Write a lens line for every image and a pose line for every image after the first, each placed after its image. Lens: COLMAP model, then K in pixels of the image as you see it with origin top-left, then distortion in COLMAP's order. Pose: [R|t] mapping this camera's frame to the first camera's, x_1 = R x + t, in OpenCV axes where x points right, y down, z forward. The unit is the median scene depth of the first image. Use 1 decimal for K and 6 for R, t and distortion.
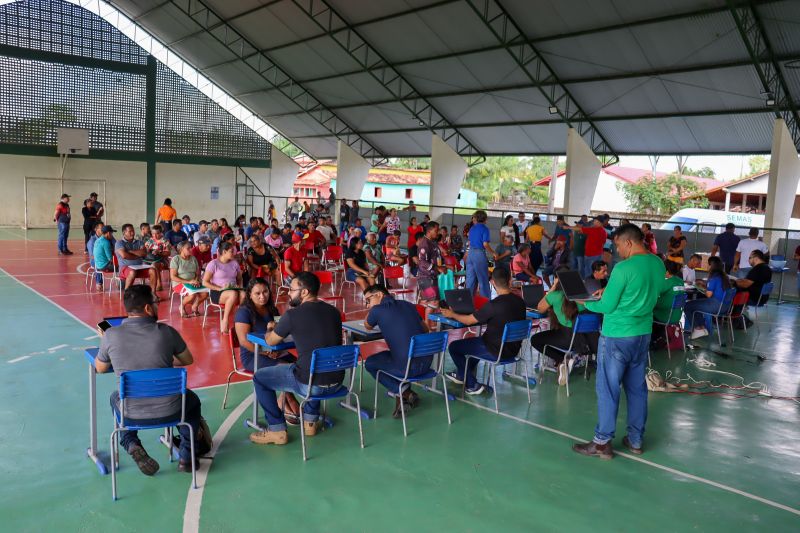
lens RADIAL K [[642.9, 0, 400.0], [0, 642.9, 266.5], [0, 0, 1]] dist [-0.179729, 0.167102]
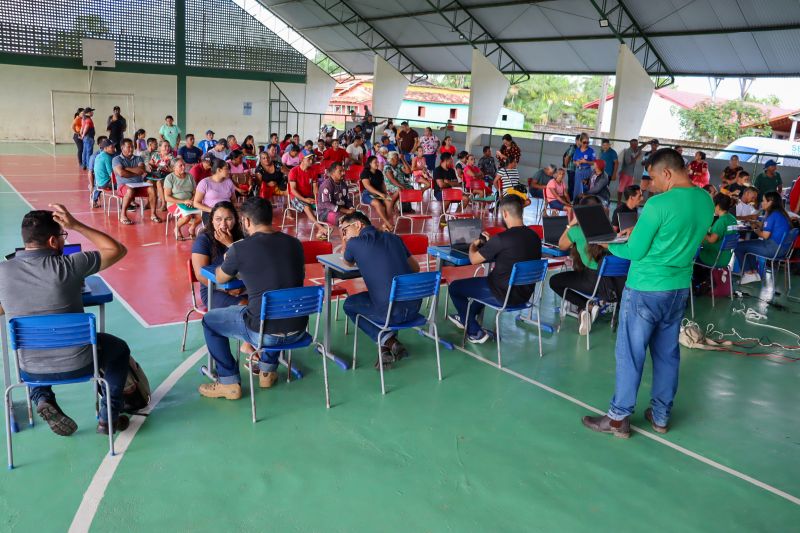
lens RADIAL K [[642.9, 0, 400.0], [0, 642.9, 266.5], [0, 0, 1]] dist [-0.179729, 0.167102]
pose [[0.997113, 0.034423, -0.067675, 0.048803], [-0.025897, 0.992062, 0.123051, -0.003802], [0.071374, -0.120943, 0.990090, 0.108590]]
